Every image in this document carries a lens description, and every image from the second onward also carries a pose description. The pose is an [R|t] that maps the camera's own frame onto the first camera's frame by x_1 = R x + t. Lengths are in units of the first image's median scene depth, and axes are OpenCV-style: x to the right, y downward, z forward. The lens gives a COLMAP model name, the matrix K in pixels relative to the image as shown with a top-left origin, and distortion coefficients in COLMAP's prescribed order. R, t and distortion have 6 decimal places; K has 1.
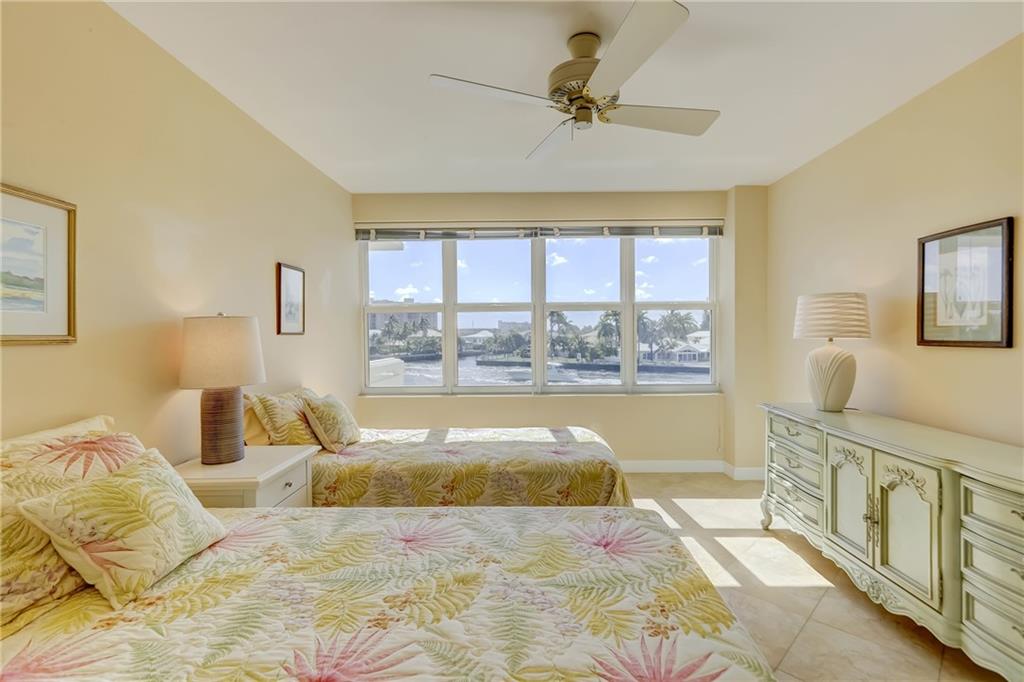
lens RADIAL K [[465.3, 0, 520.3], [0, 465.3, 341.2], [0, 0, 1]] dist [-0.010228, 0.006071]
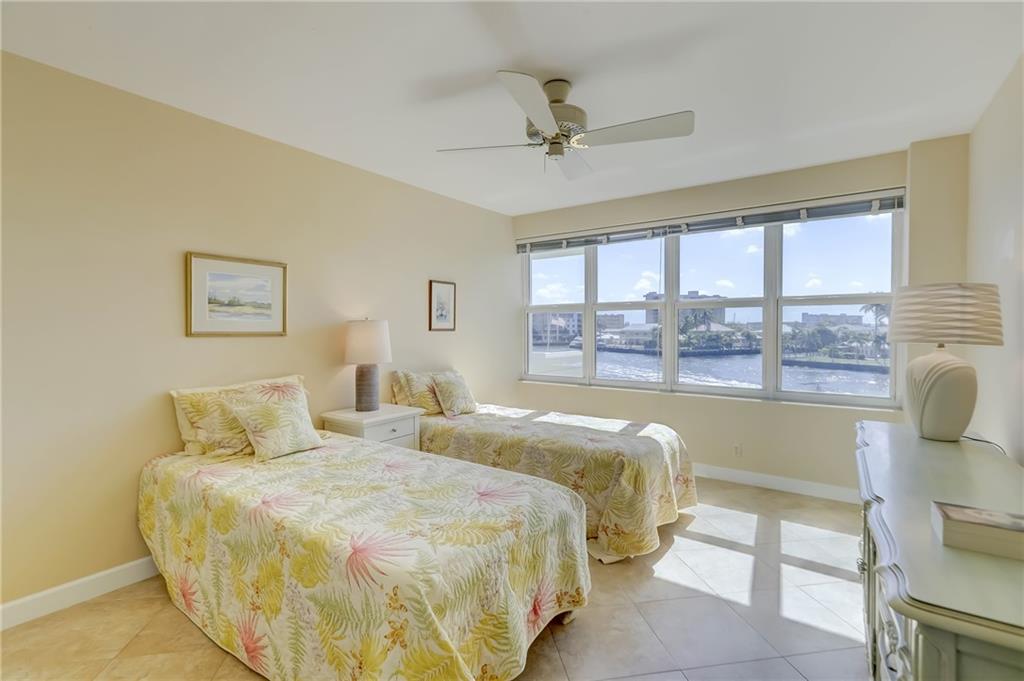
lens RADIAL K [[465.3, 0, 509.6], [0, 465.3, 335.5], [0, 0, 1]] dist [-0.010228, 0.006071]
pose [[0.817231, 0.015820, -0.576093, 0.596199], [-0.015018, 0.999868, 0.006153, -0.015038], [0.576115, 0.003624, 0.817361, -0.025610]]
